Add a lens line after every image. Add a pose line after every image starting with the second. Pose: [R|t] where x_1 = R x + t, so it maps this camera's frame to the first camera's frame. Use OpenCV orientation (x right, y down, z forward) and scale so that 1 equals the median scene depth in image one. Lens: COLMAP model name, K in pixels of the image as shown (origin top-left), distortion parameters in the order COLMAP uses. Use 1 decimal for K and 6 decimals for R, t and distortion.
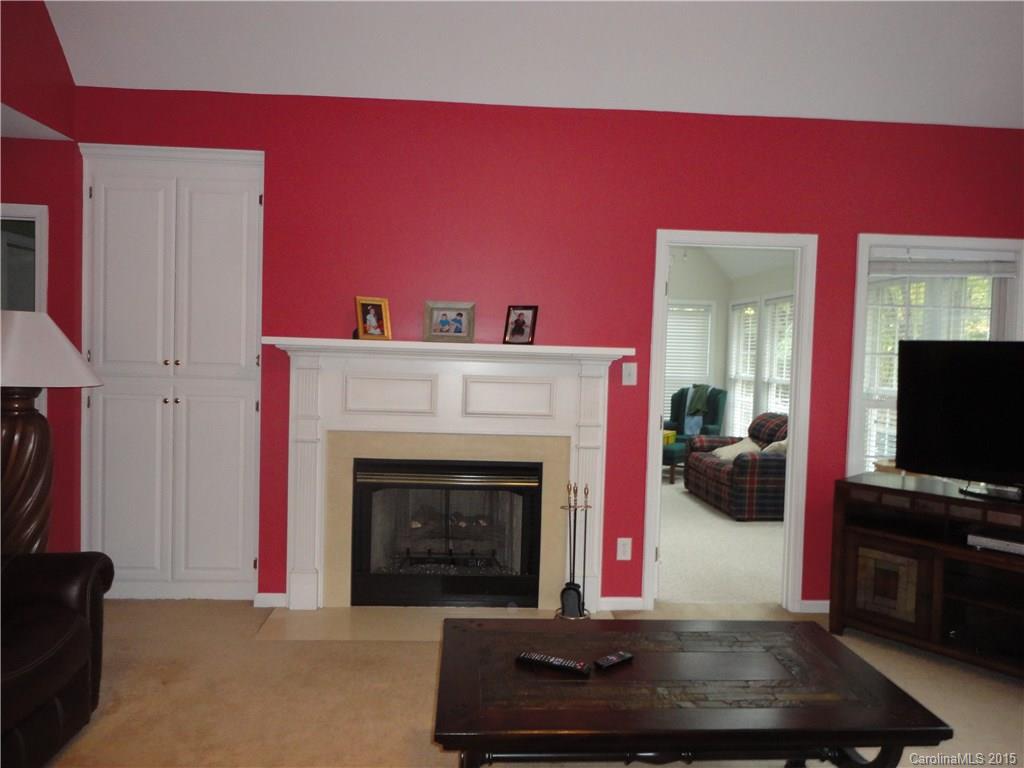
lens RADIAL K [[750.2, 0, 512.0], [0, 750.2, 384.0], [0, 0, 1]] dist [-0.002253, 0.002446]
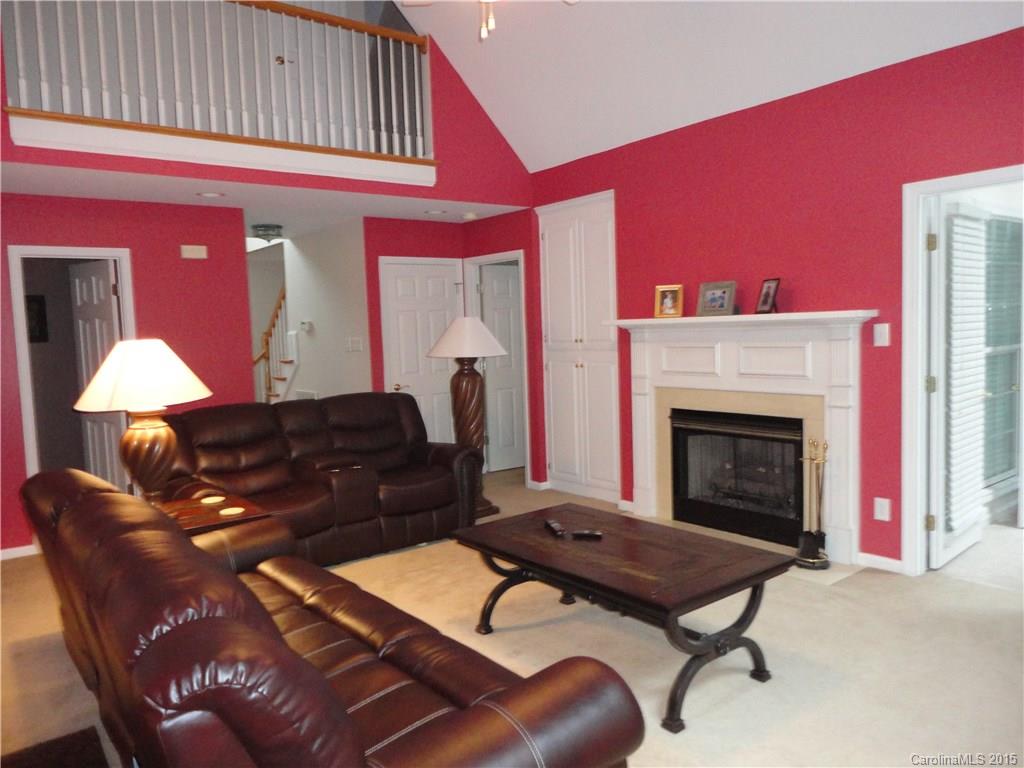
lens RADIAL K [[739.0, 0, 507.1], [0, 739.0, 384.7], [0, 0, 1]] dist [-0.005156, 0.000383]
pose [[0.567189, 0.011370, -0.823509, 0.693736], [0.016143, 0.999559, 0.024919, 0.020699], [0.823429, -0.027428, 0.566756, 0.030051]]
